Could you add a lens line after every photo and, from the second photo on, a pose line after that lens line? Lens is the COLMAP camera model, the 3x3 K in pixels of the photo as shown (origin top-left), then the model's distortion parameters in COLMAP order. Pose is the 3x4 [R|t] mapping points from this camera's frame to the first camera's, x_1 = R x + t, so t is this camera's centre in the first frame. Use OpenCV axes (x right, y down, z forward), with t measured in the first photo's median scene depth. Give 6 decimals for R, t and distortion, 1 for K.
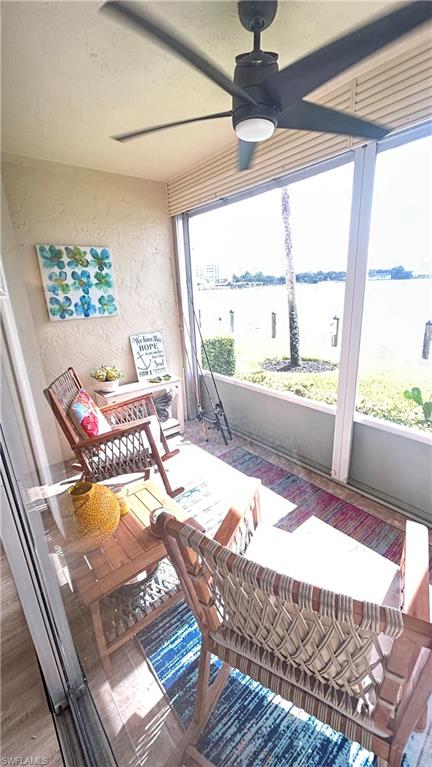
lens RADIAL K [[311.5, 0, 216.0], [0, 311.5, 383.5], [0, 0, 1]] dist [-0.000640, 0.000043]
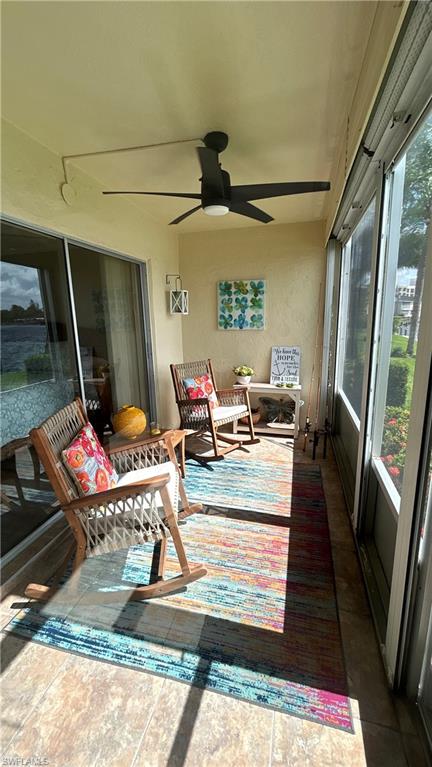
lens RADIAL K [[311.5, 0, 216.0], [0, 311.5, 383.5], [0, 0, 1]] dist [-0.000640, 0.000043]
pose [[0.583237, 0.205174, -0.785963, 0.697626], [-0.248348, 0.966284, 0.067955, -0.042923], [0.773406, 0.155559, 0.614528, 0.082098]]
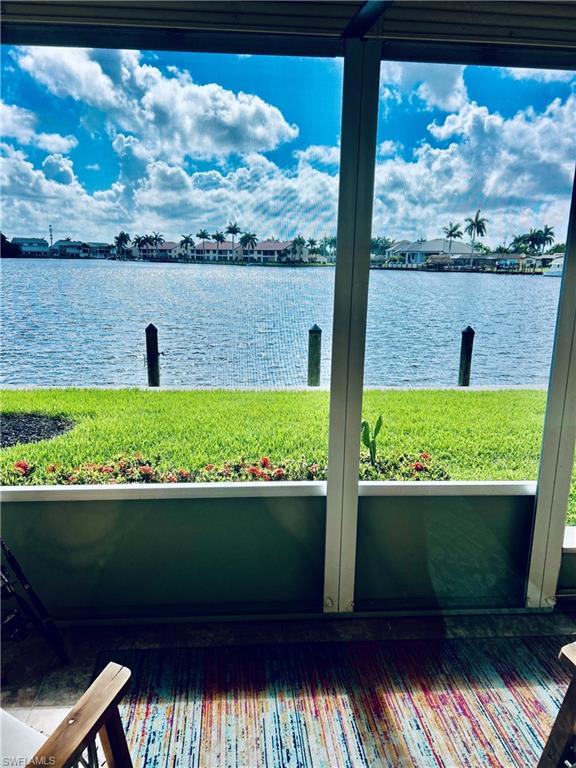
lens RADIAL K [[577.0, 0, 288.0], [0, 577.0, 384.0], [0, 0, 1]] dist [0.002529, -0.001777]
pose [[0.559781, -0.106975, 0.821707, -0.416195], [0.188222, 0.982126, -0.000366, -0.095763], [-0.806981, 0.154868, 0.569911, 0.382681]]
